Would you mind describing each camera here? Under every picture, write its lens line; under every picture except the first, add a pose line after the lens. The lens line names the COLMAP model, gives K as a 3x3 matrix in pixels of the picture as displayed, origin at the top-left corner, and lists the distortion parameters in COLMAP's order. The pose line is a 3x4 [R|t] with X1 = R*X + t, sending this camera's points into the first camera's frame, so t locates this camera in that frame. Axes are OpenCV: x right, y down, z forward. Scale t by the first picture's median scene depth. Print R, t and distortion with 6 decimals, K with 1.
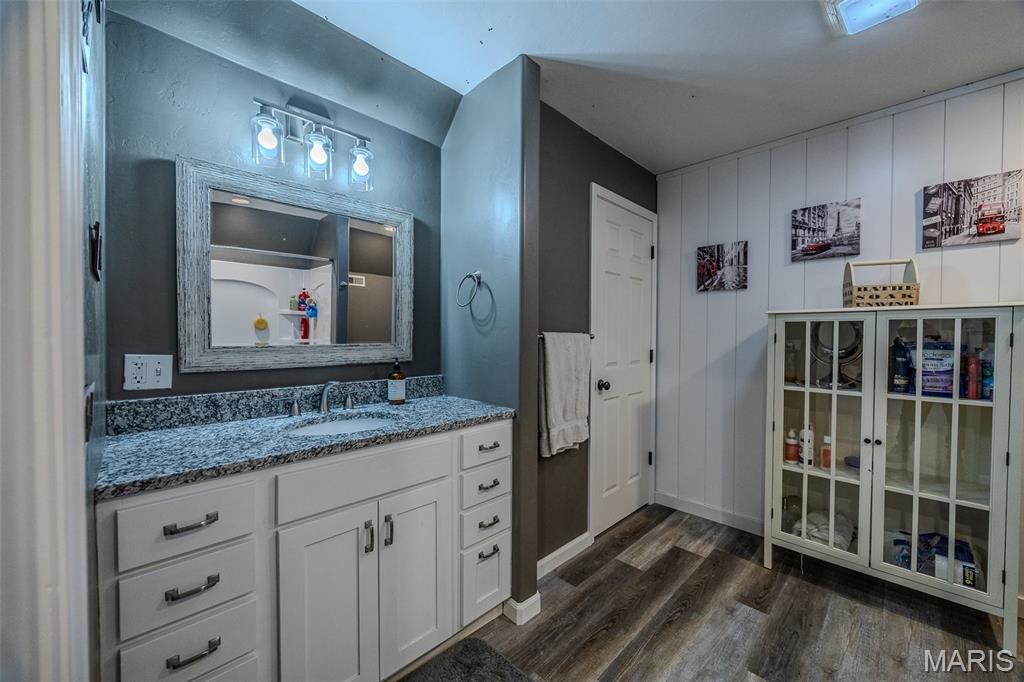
lens RADIAL K [[386.7, 0, 512.0], [0, 386.7, 341.0], [0, 0, 1]] dist [-0.000854, -0.000079]
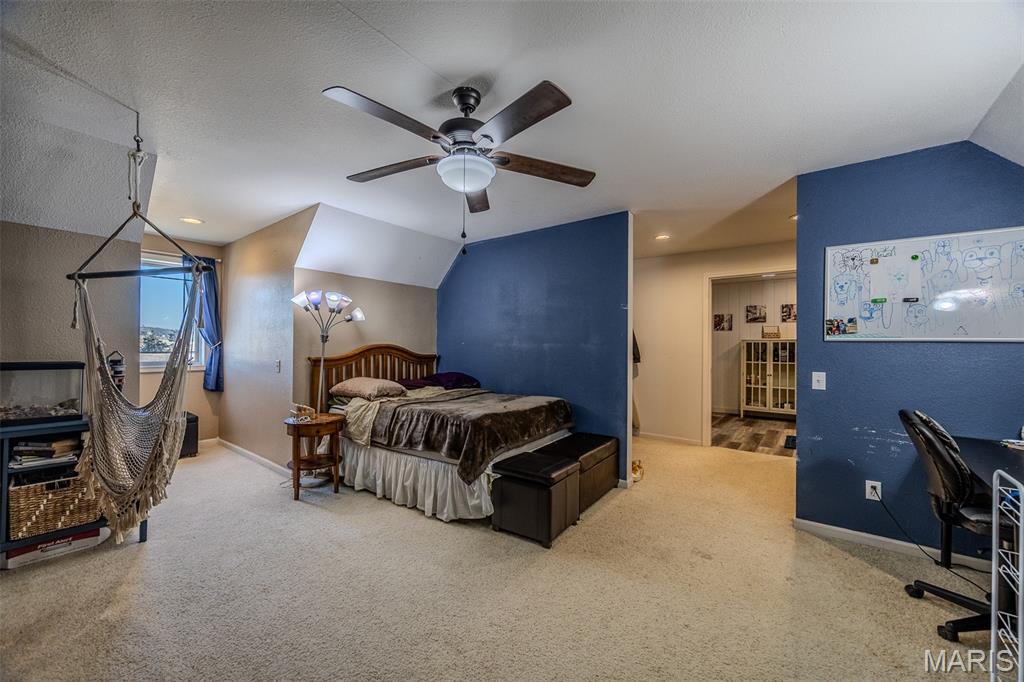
lens RADIAL K [[386.7, 0, 512.0], [0, 386.7, 341.0], [0, 0, 1]] dist [-0.000854, -0.000079]
pose [[0.991433, 0.003425, 0.130570, -1.832600], [-0.000417, 0.999734, -0.023059, 0.016892], [-0.130614, 0.022807, 0.991171, -2.161936]]
